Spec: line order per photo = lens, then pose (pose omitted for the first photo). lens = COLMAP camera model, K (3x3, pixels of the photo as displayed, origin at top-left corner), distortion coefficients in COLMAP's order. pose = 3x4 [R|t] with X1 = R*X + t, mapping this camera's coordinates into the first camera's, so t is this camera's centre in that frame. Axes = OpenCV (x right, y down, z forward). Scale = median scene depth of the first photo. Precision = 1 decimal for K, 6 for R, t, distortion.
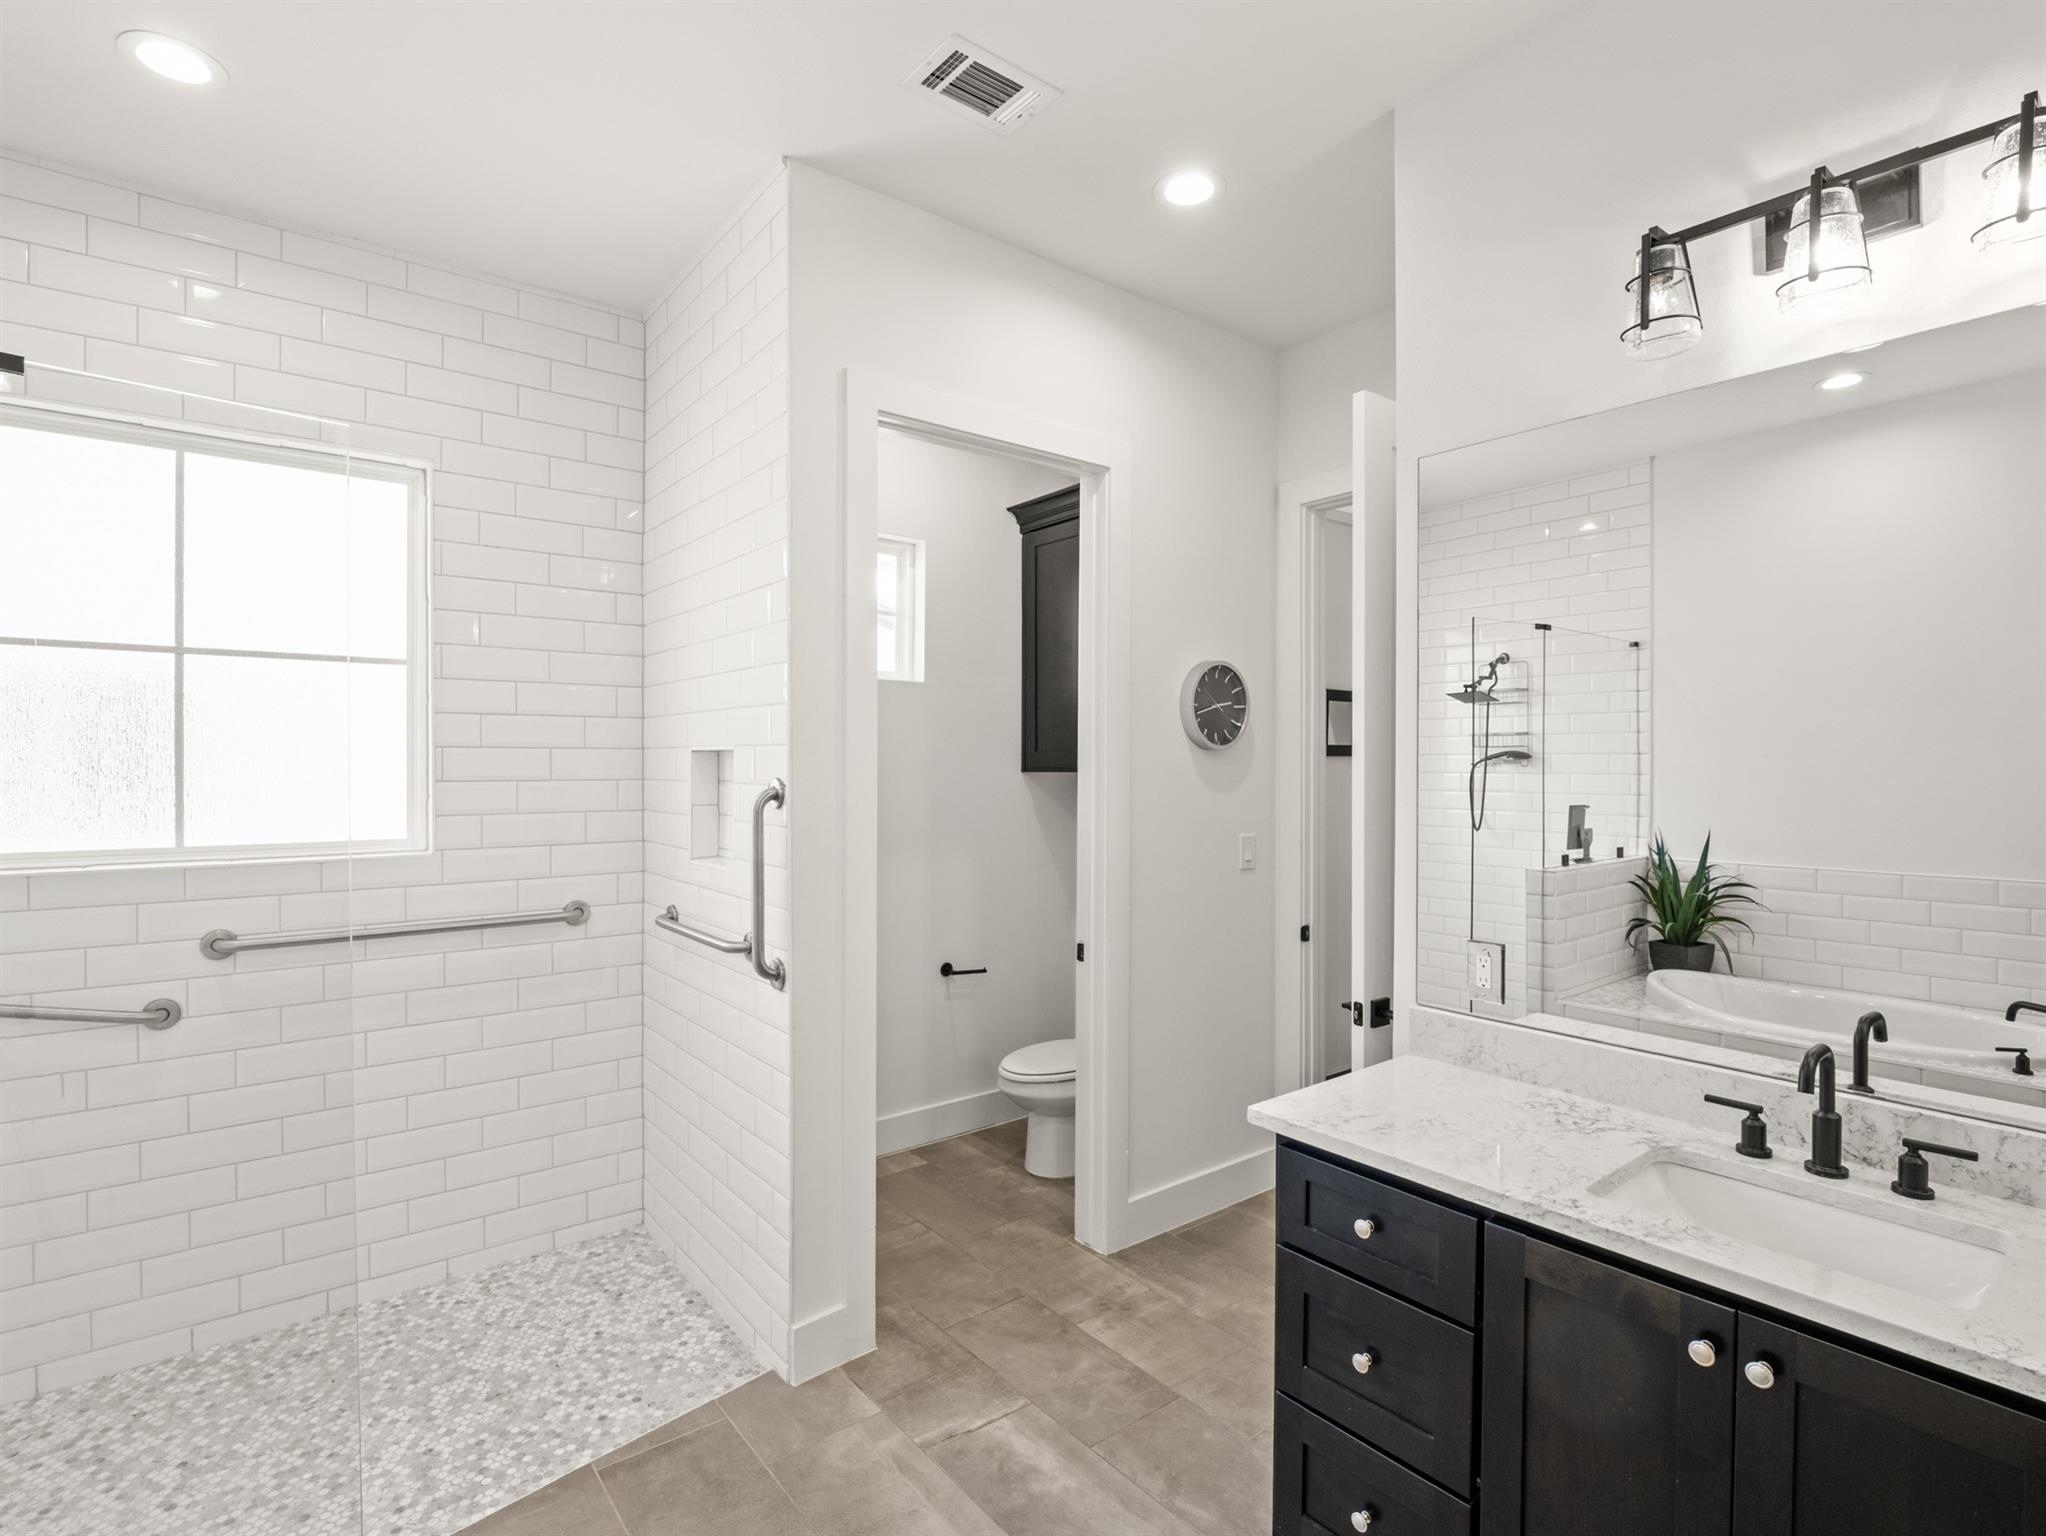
lens RADIAL K [[1005.5, 0, 1017.3], [0, 1005.5, 769.0], [0, 0, 1]] dist [0.002081, -0.000077]
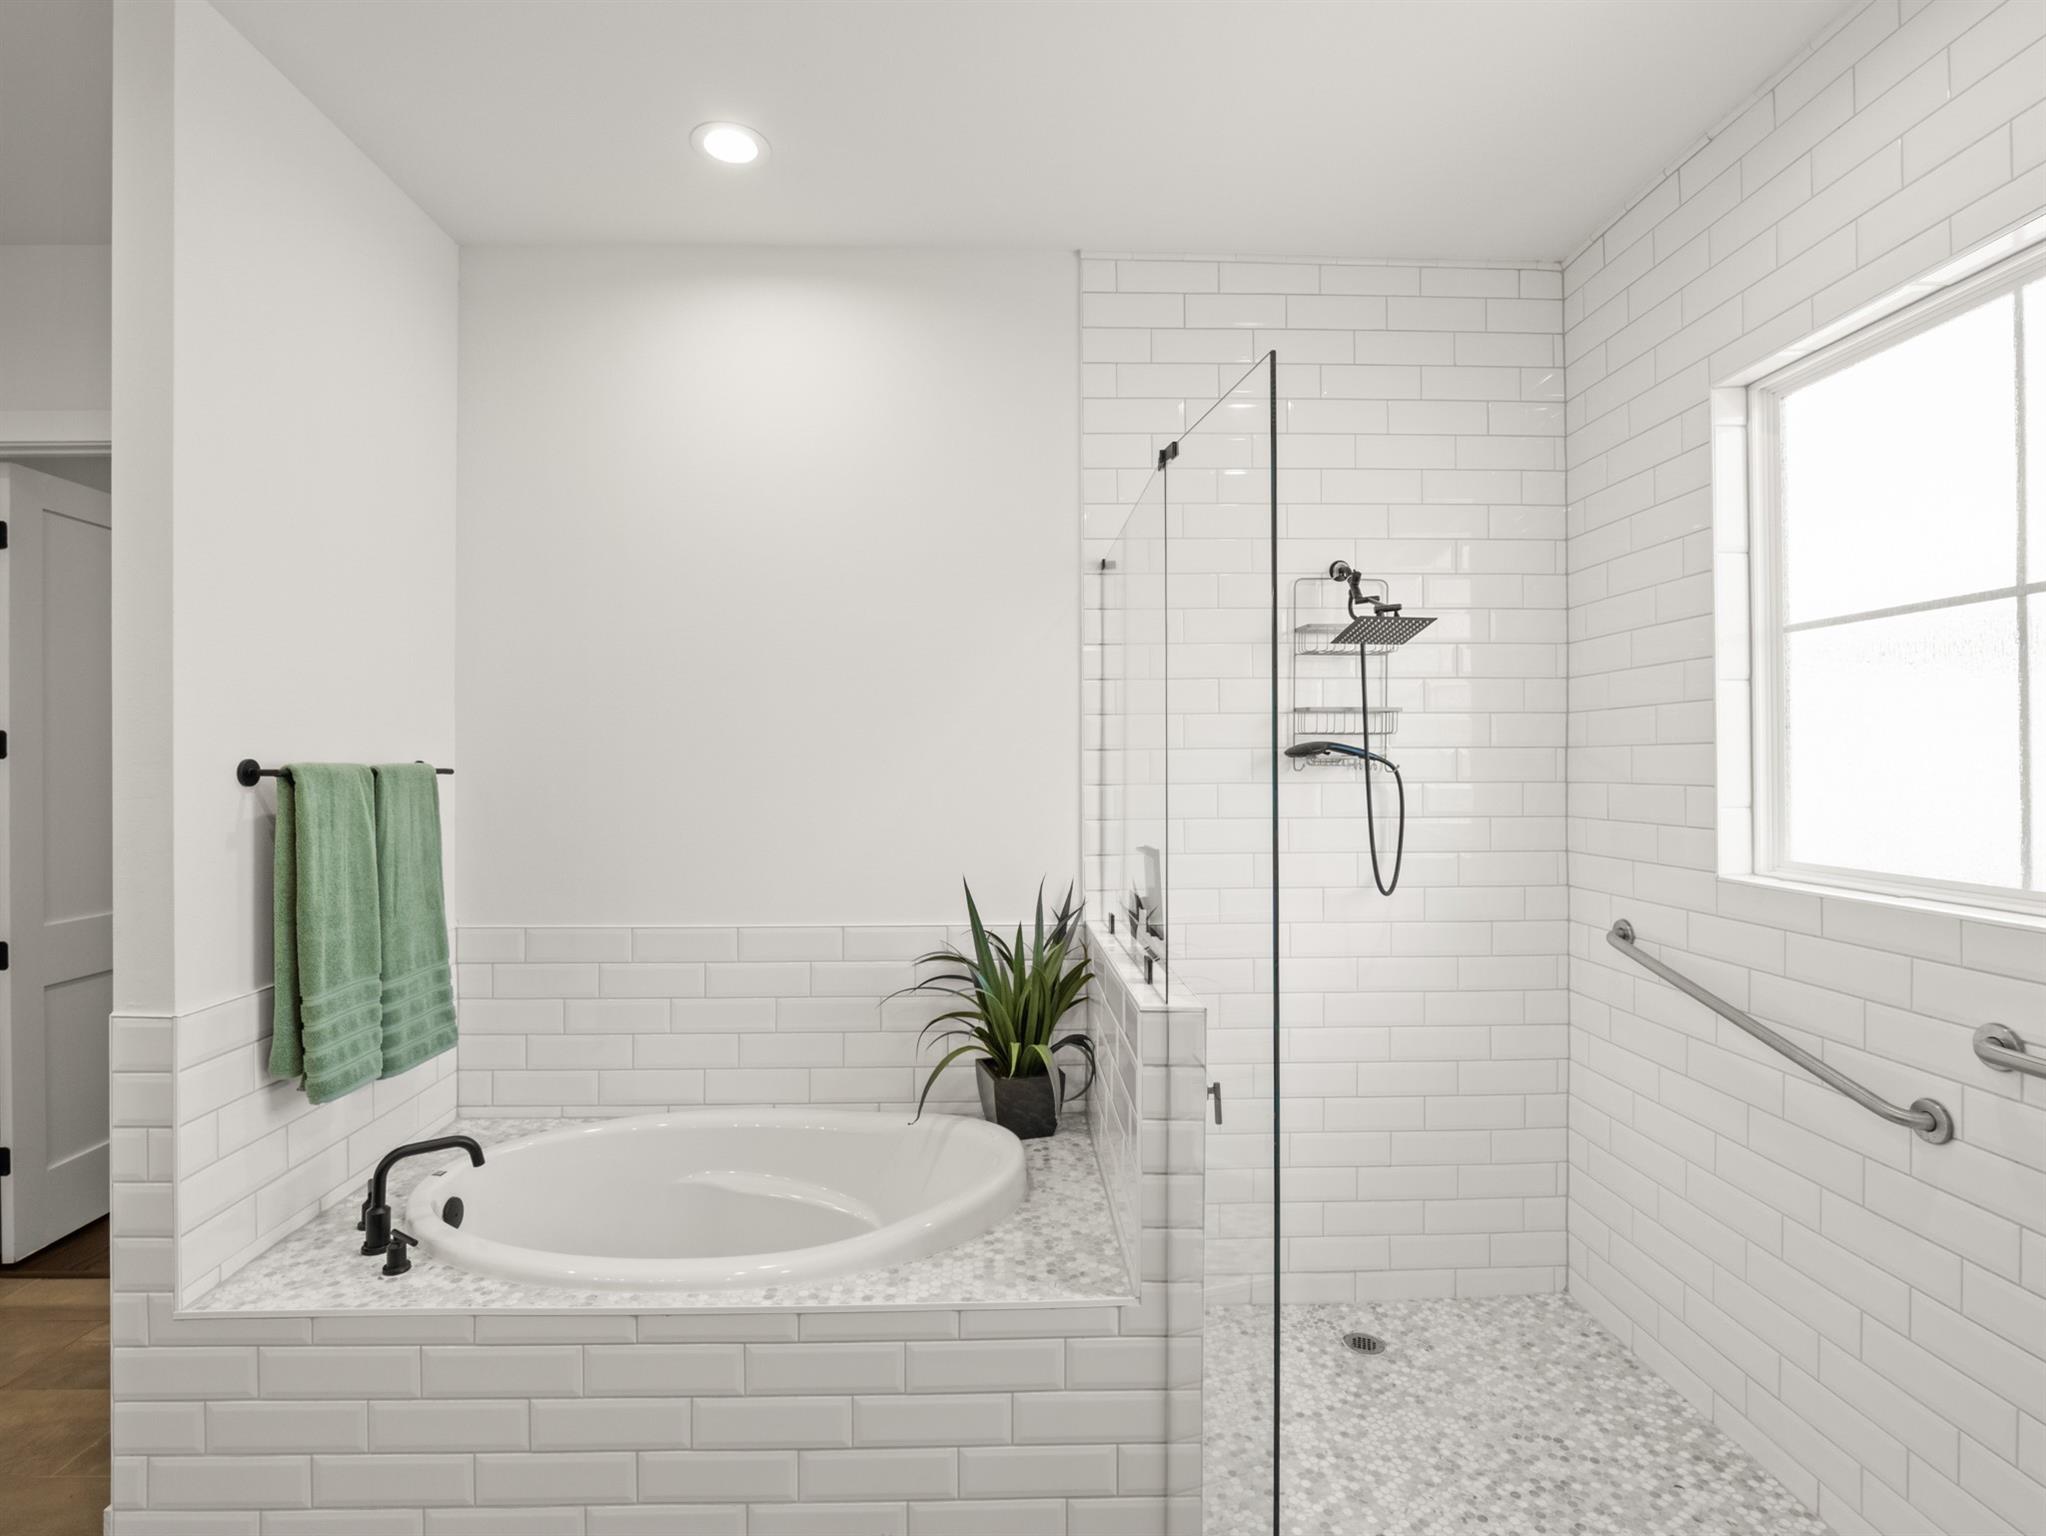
lens RADIAL K [[1005.5, 0, 1017.3], [0, 1005.5, 769.0], [0, 0, 1]] dist [0.002081, -0.000077]
pose [[-0.605922, 0.001846, -0.795522, 0.123699], [0.002042, 0.999998, 0.000765, -0.004207], [0.795521, -0.001161, -0.605924, 1.209990]]
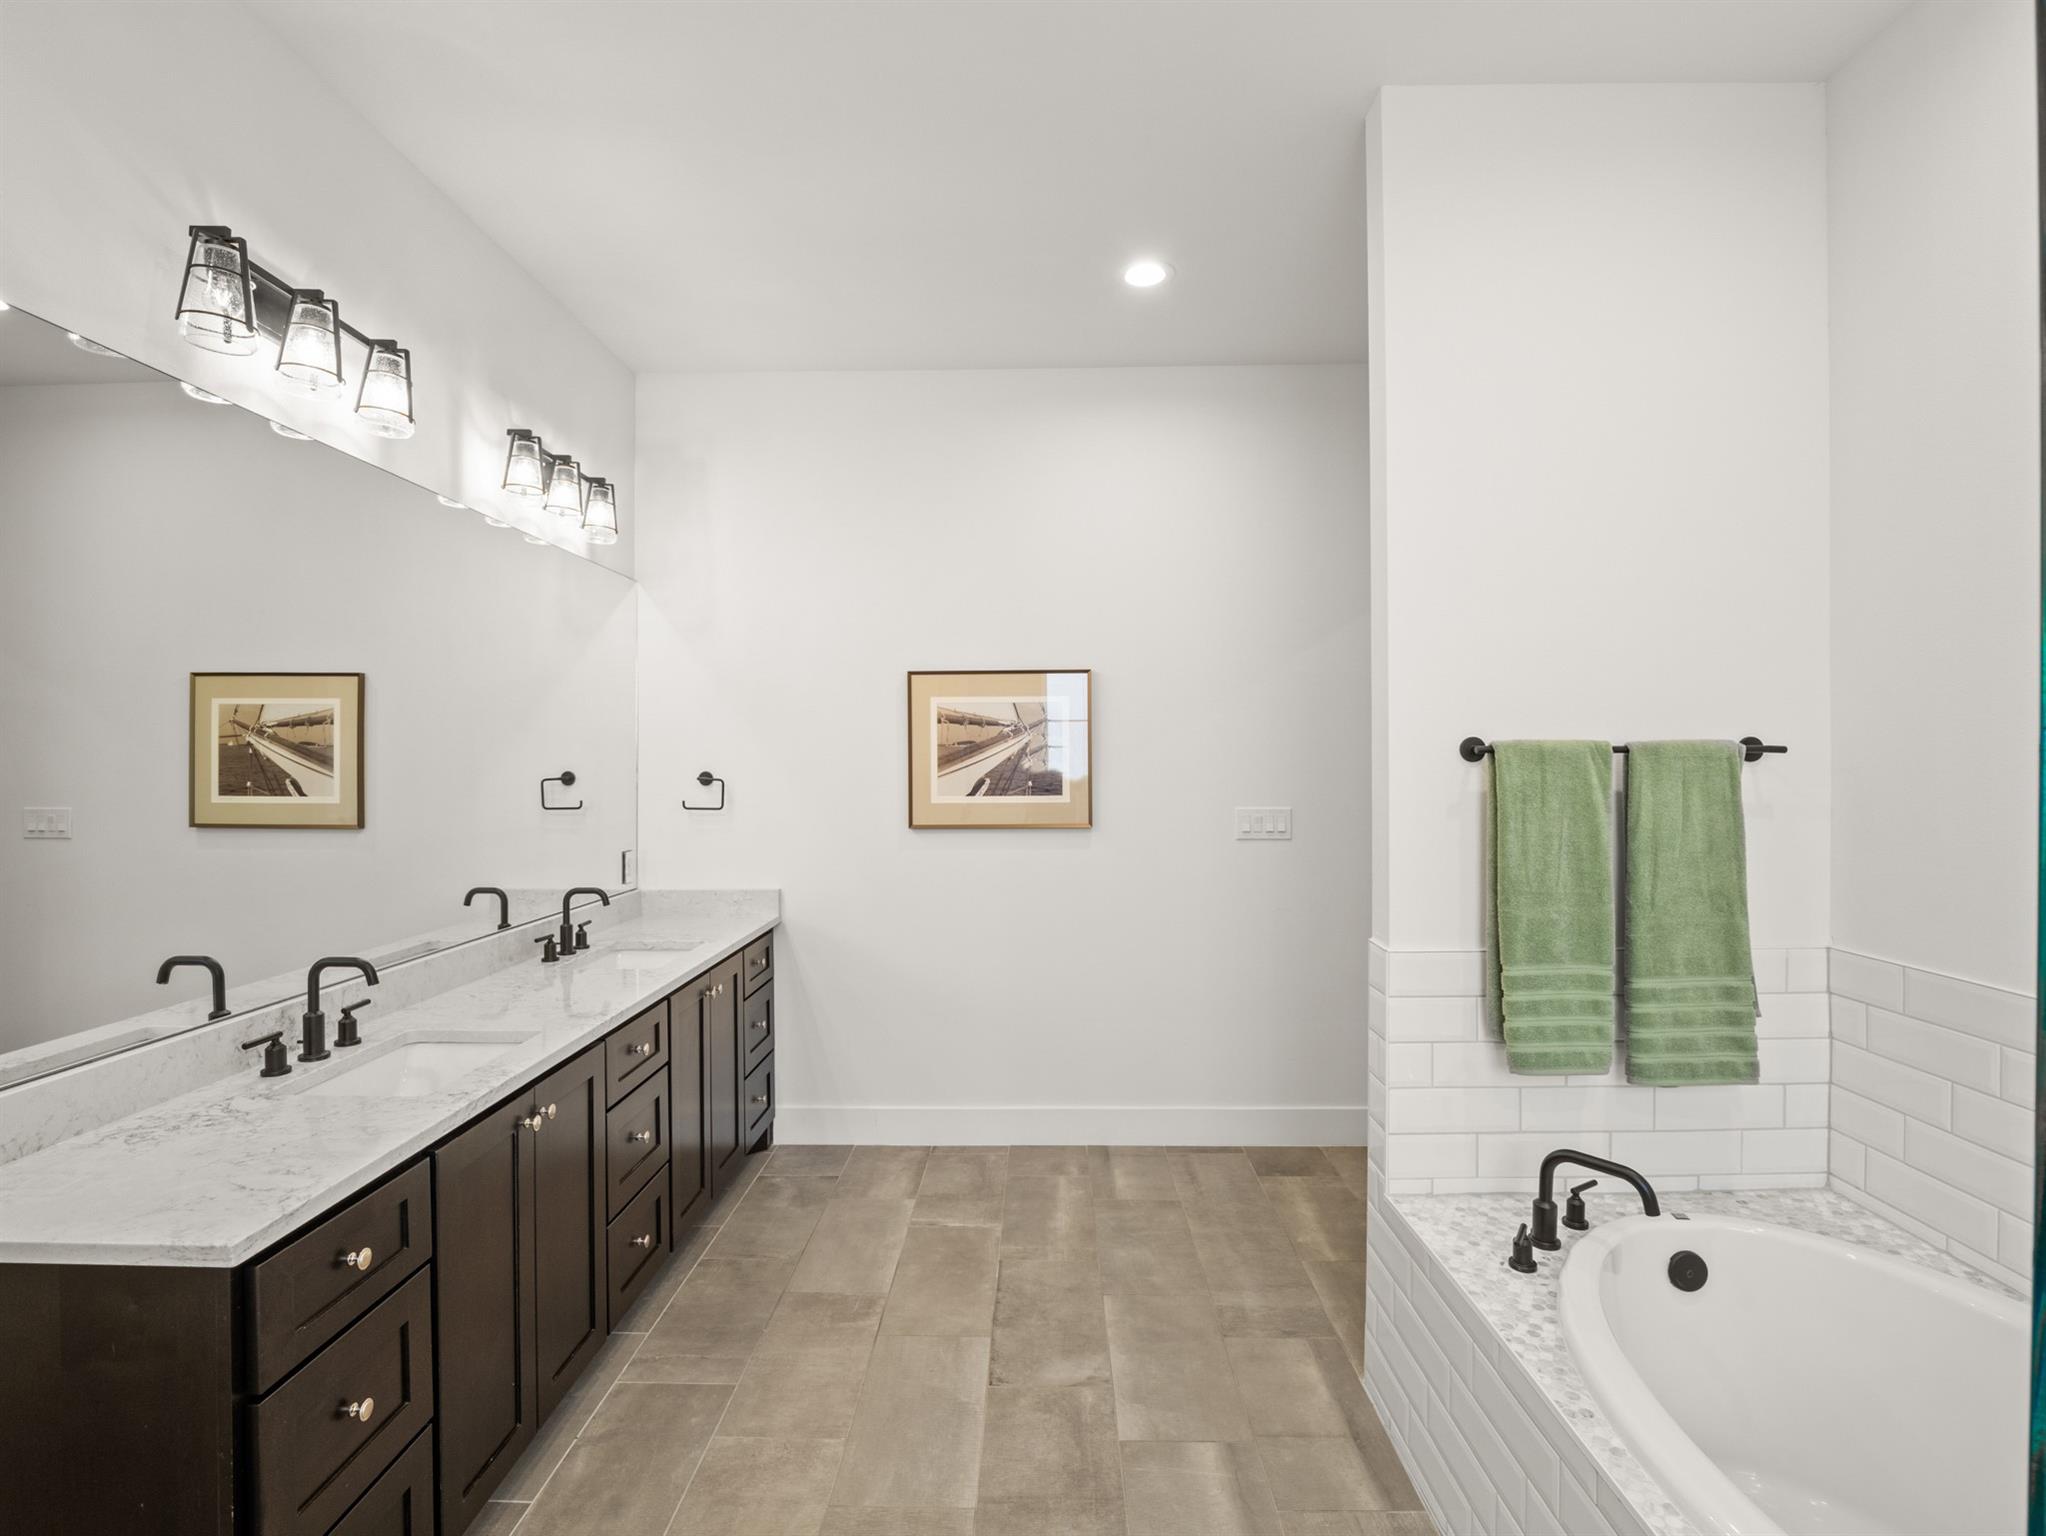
lens RADIAL K [[1005.5, 0, 1017.3], [0, 1005.5, 769.0], [0, 0, 1]] dist [0.002081, -0.000077]
pose [[-0.775397, -0.005413, 0.631451, -0.590942], [0.002297, 0.999932, 0.011392, 0.007653], [-0.631470, 0.010284, -0.775332, 1.150906]]
